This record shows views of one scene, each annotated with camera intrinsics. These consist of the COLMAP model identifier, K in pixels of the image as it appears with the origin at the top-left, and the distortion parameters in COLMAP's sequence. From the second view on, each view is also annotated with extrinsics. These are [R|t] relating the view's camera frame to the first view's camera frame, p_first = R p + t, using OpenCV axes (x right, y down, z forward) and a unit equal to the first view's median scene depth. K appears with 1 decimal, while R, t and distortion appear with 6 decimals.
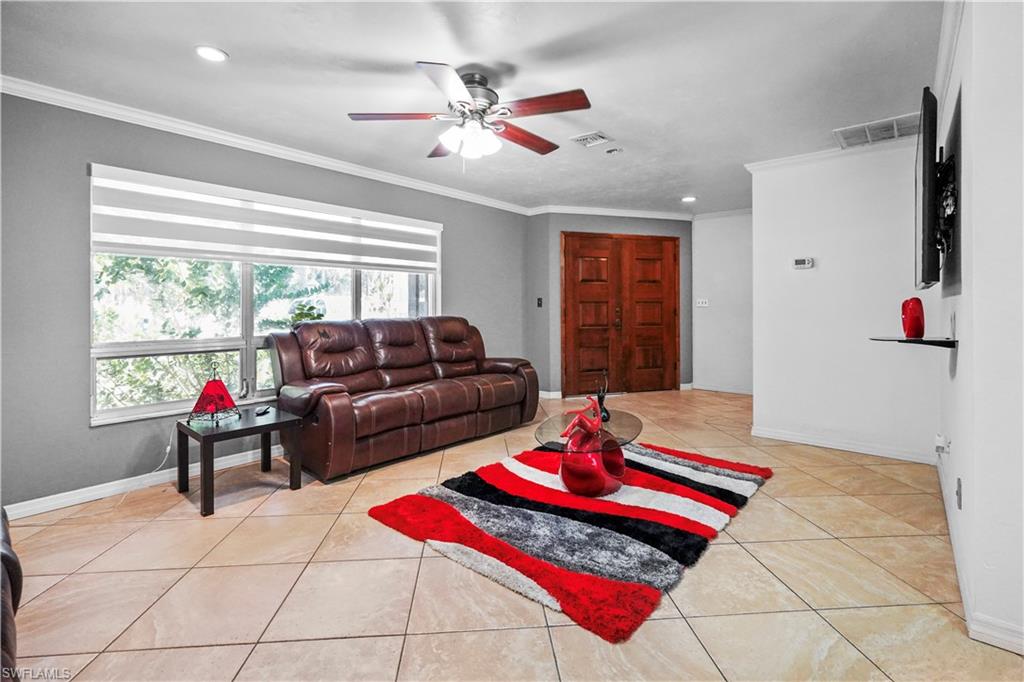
lens RADIAL K [[468.5, 0, 509.8], [0, 468.5, 305.1], [0, 0, 1]] dist [0.000789, -0.000154]
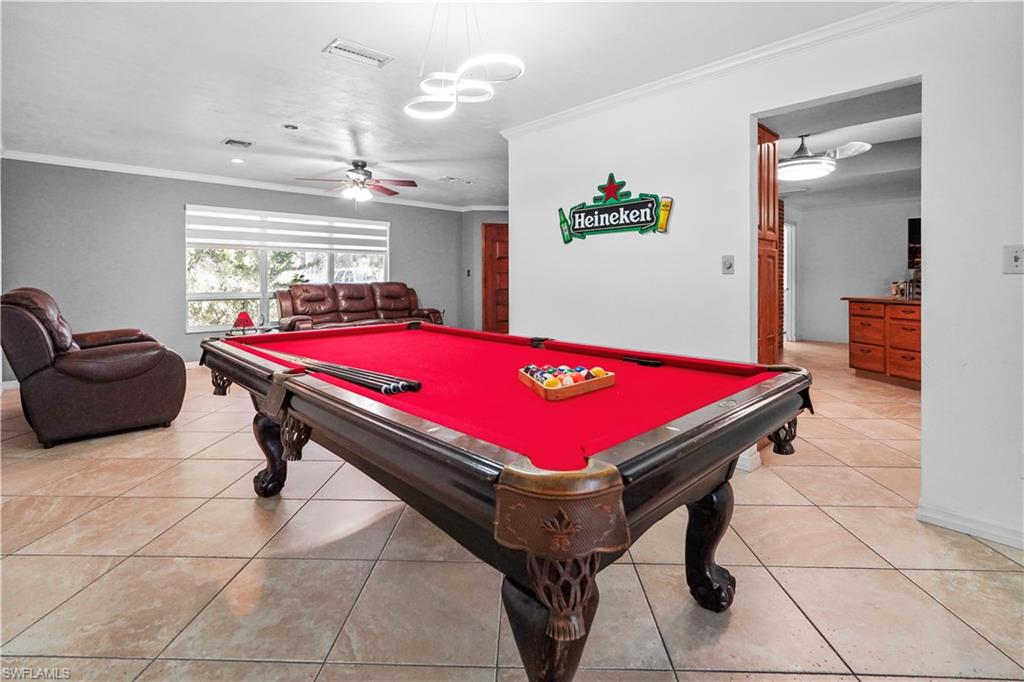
lens RADIAL K [[476.6, 0, 516.0], [0, 476.6, 278.7], [0, 0, 1]] dist [-0.001555, -0.000029]
pose [[0.995644, 0.003301, -0.093180, 0.501586], [-0.002492, 0.999958, 0.008795, -0.001680], [0.093205, -0.008525, 0.995610, -0.640495]]
